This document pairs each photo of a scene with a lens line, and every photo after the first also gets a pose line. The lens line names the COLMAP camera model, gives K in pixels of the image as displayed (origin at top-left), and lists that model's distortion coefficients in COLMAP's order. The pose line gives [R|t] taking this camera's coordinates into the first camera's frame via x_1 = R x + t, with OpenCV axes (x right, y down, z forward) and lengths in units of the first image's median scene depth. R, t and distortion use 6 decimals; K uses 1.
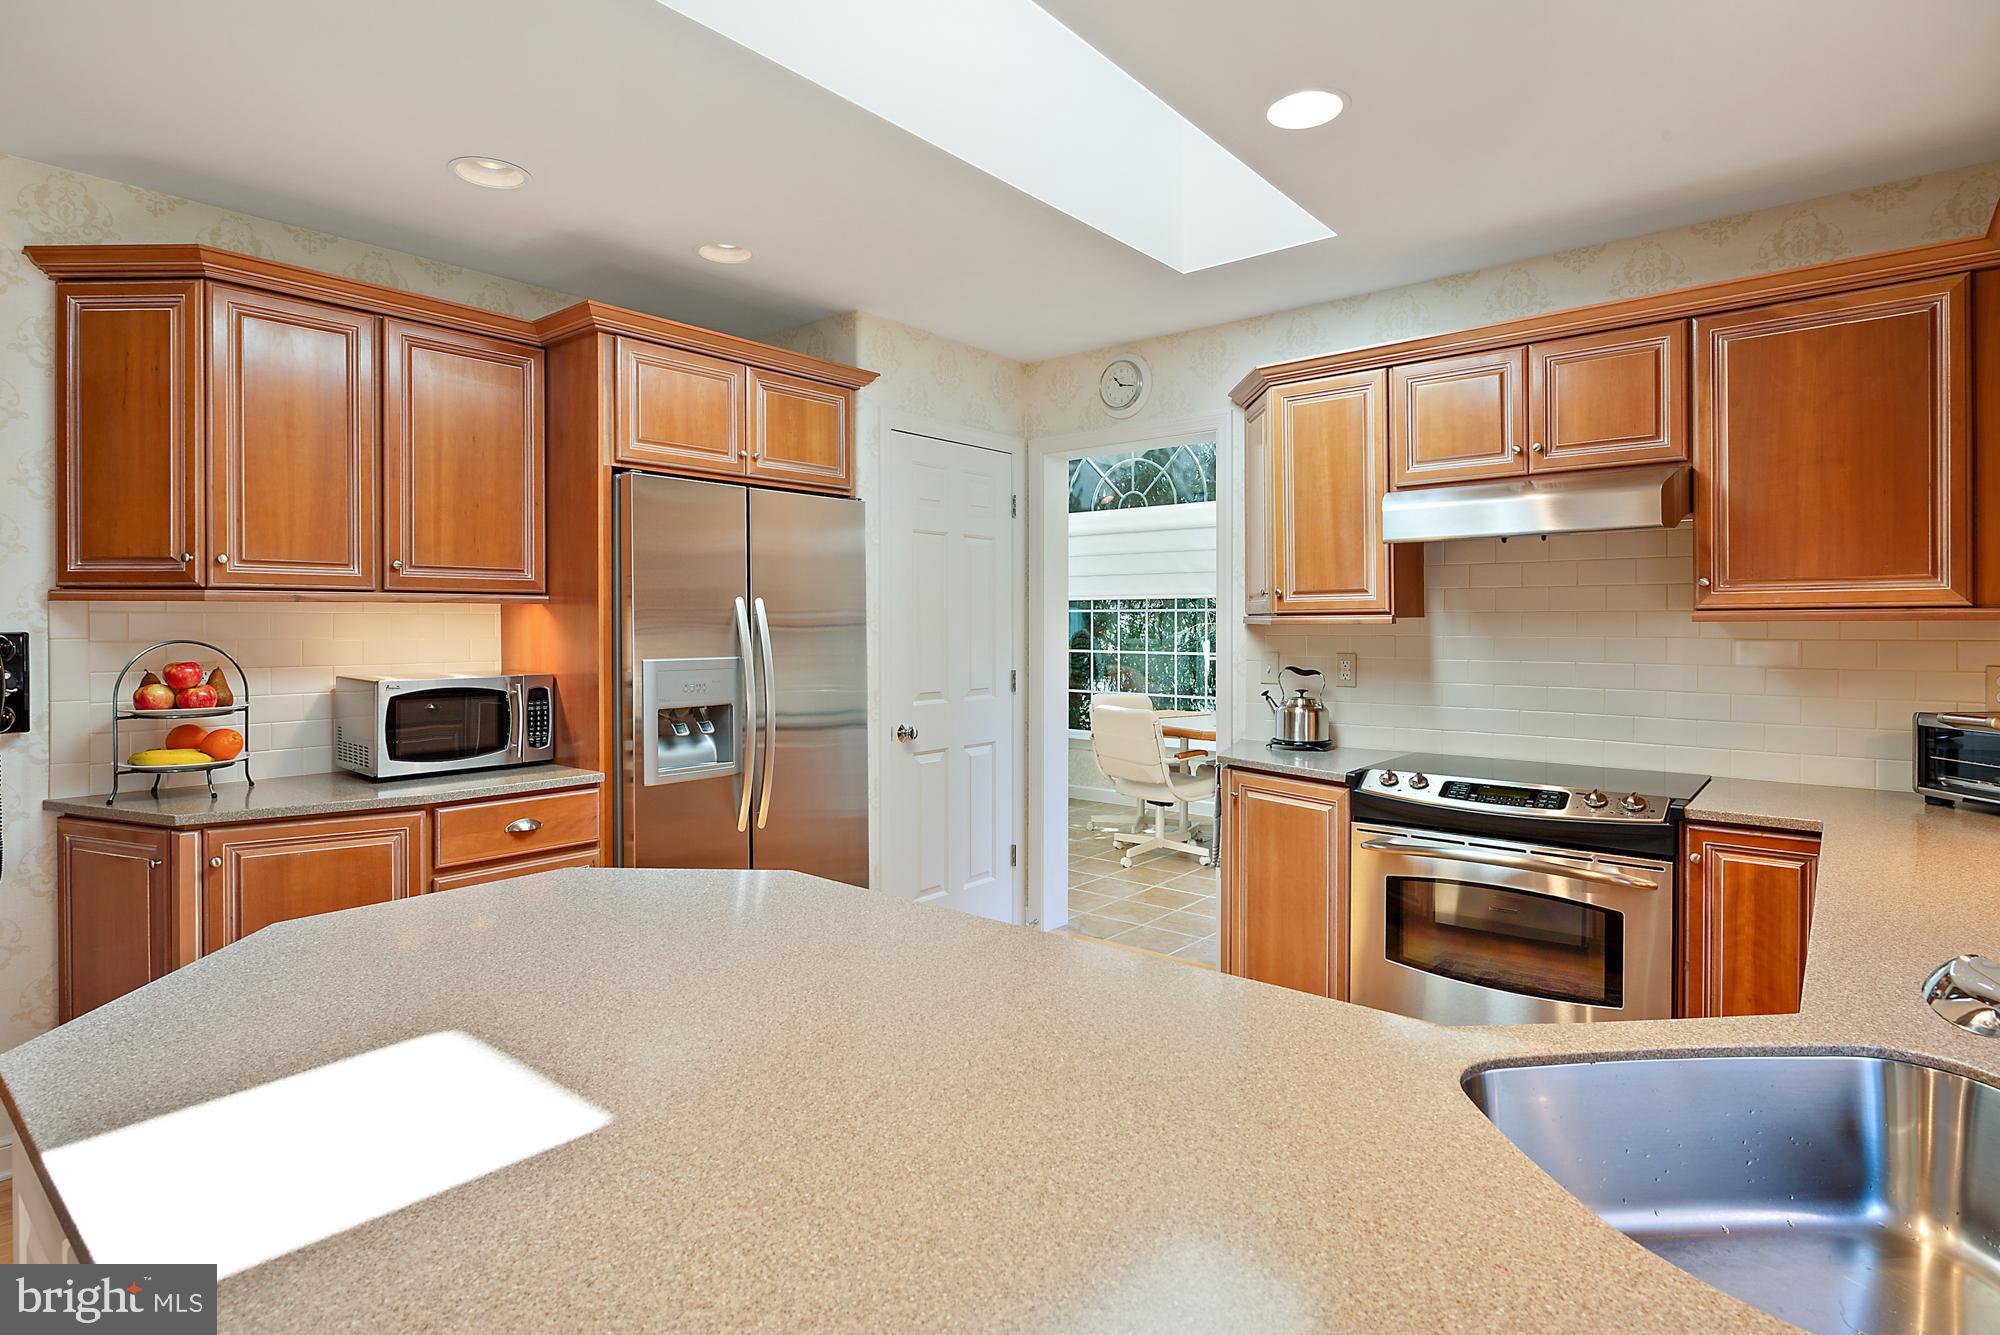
lens RADIAL K [[1023.1, 0, 1004.7], [0, 1023.1, 631.5], [0, 0, 1]] dist [-0.004206, -0.000523]
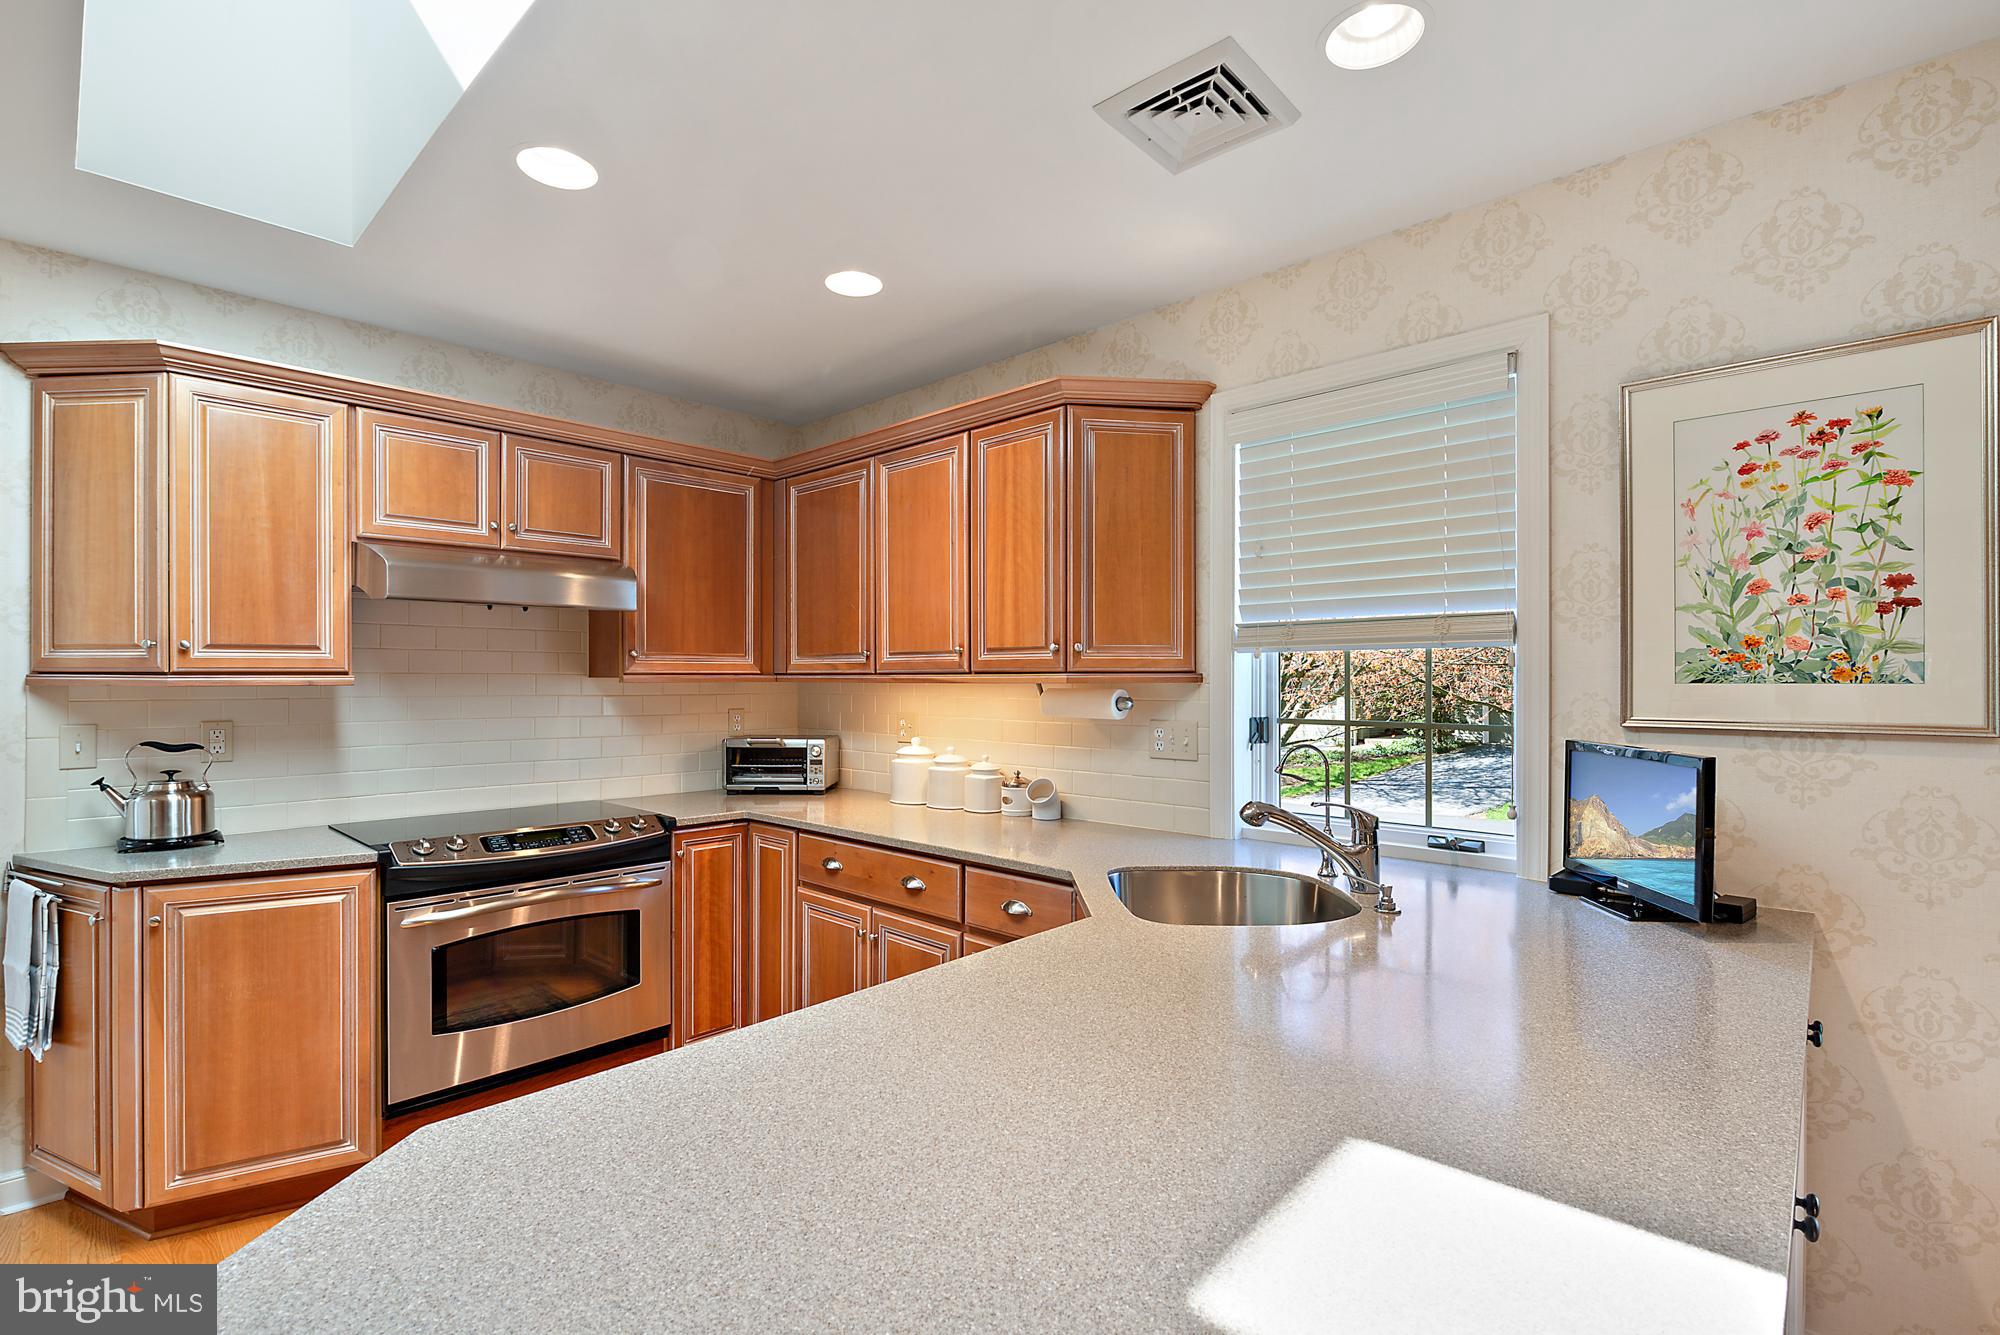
lens RADIAL K [[905.5, 0, 1001.4], [0, 905.5, 679.6], [0, 0, 1]] dist [-0.004482, -0.001320]
pose [[0.055724, 0.002110, 0.998444, -0.427001], [0.007133, 0.999971, -0.002511, -0.006876], [-0.998421, 0.007261, 0.055708, 0.402509]]
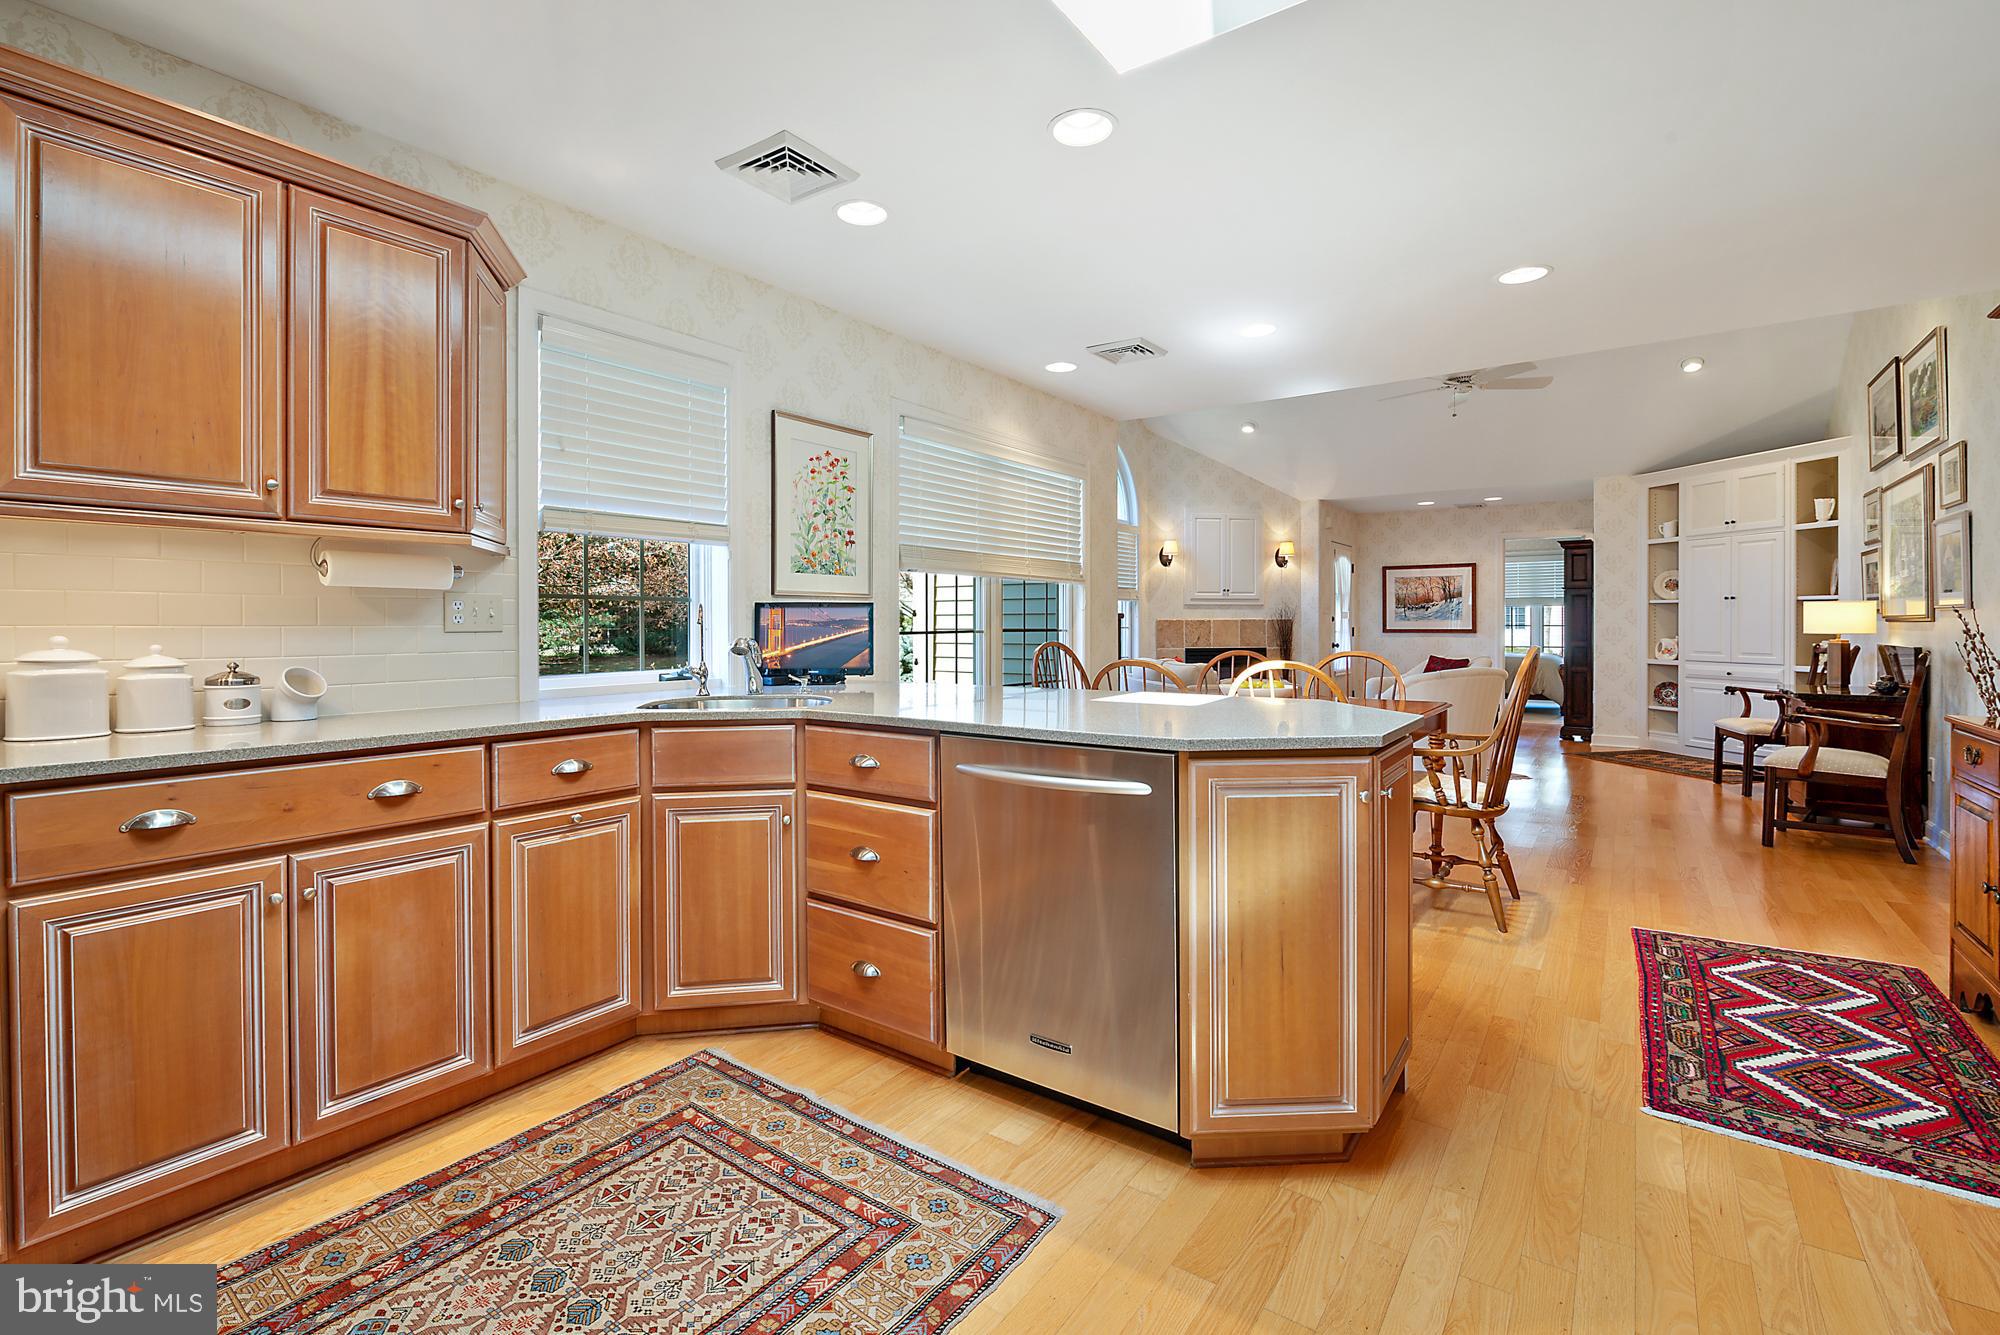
lens RADIAL K [[888.5, 0, 995.3], [0, 888.5, 628.4], [0, 0, 1]] dist [-0.008106, -0.000334]
pose [[-0.997654, 0.004718, -0.068295, 0.038592], [0.003944, 0.999926, 0.011467, 0.061395], [0.068344, 0.011171, -0.997599, 1.201181]]
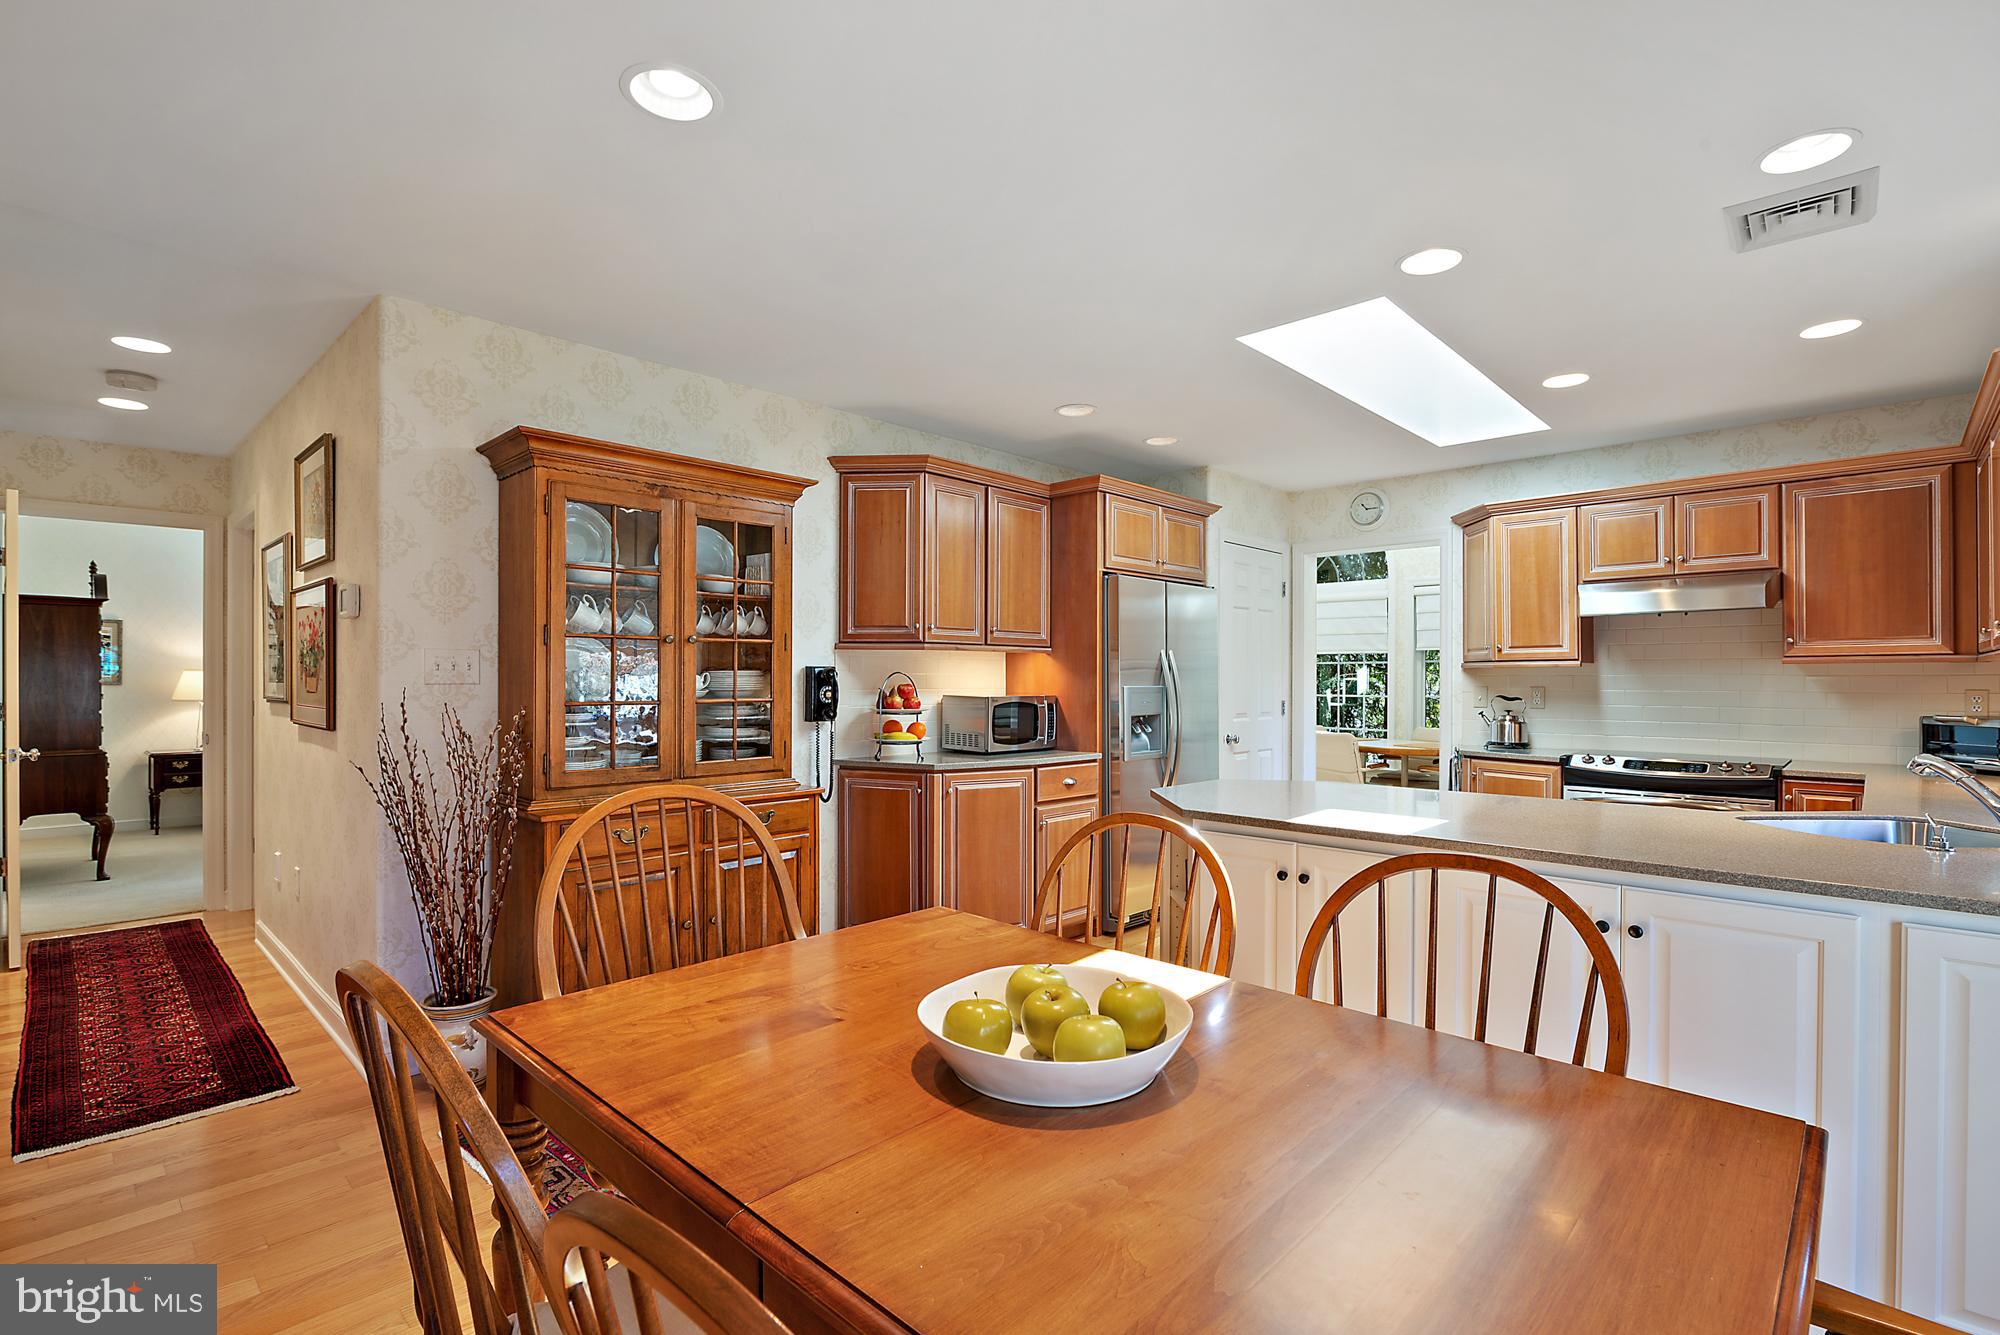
lens RADIAL K [[917.4, 0, 1009.4], [0, 917.4, 684.7], [0, 0, 1]] dist [-0.013137, -0.000082]
pose [[0.997654, 0.003624, -0.068360, -0.444973], [-0.003869, 0.999987, -0.003447, 0.031311], [0.068346, 0.003703, 0.997655, -0.522006]]
